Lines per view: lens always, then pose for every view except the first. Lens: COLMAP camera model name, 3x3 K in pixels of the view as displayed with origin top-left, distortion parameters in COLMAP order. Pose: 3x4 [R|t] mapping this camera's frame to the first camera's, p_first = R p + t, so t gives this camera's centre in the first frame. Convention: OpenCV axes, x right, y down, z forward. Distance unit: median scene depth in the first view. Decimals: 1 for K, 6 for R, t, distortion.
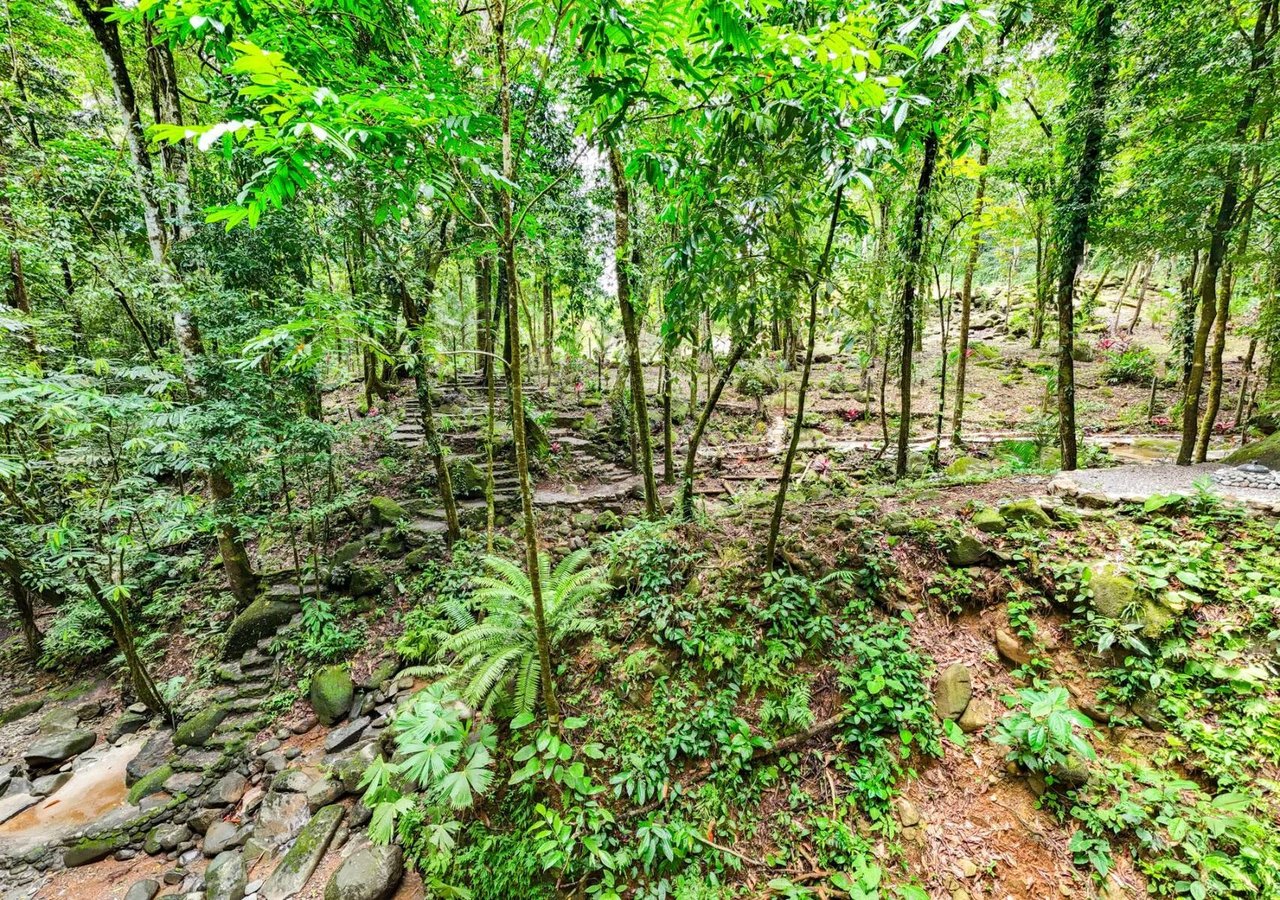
lens RADIAL K [[499.6, 0, 640.0], [0, 499.6, 450.0], [0, 0, 1]] dist [-0.003027, -0.000669]
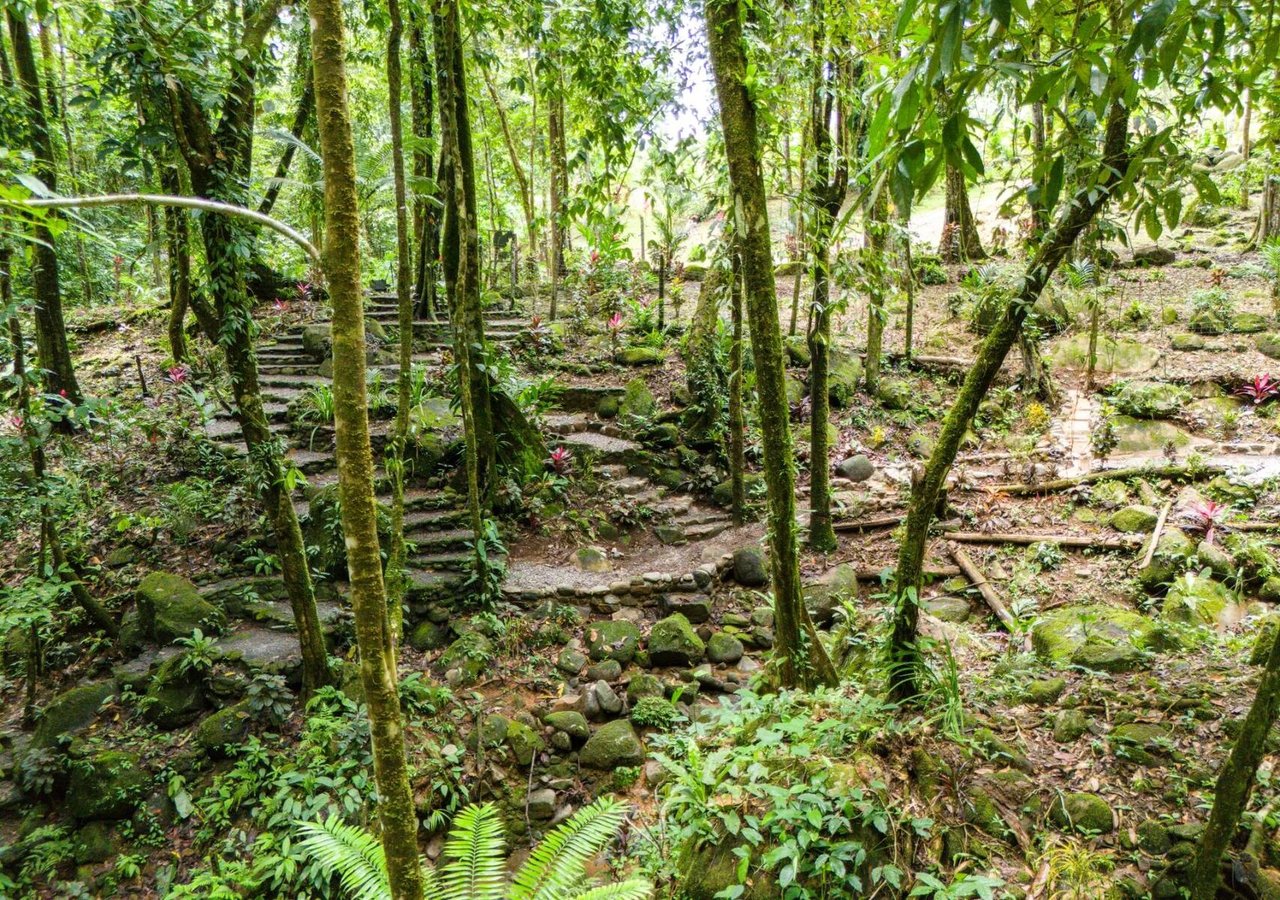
lens RADIAL K [[825.3, 0, 631.3], [0, 825.3, 418.9], [0, 0, 1]] dist [-0.038710, -0.002699]
pose [[0.993025, 0.011752, -0.117318, -0.021380], [-0.012015, 0.999927, -0.001531, -0.041215], [0.117292, 0.002930, 0.993093, 0.293511]]
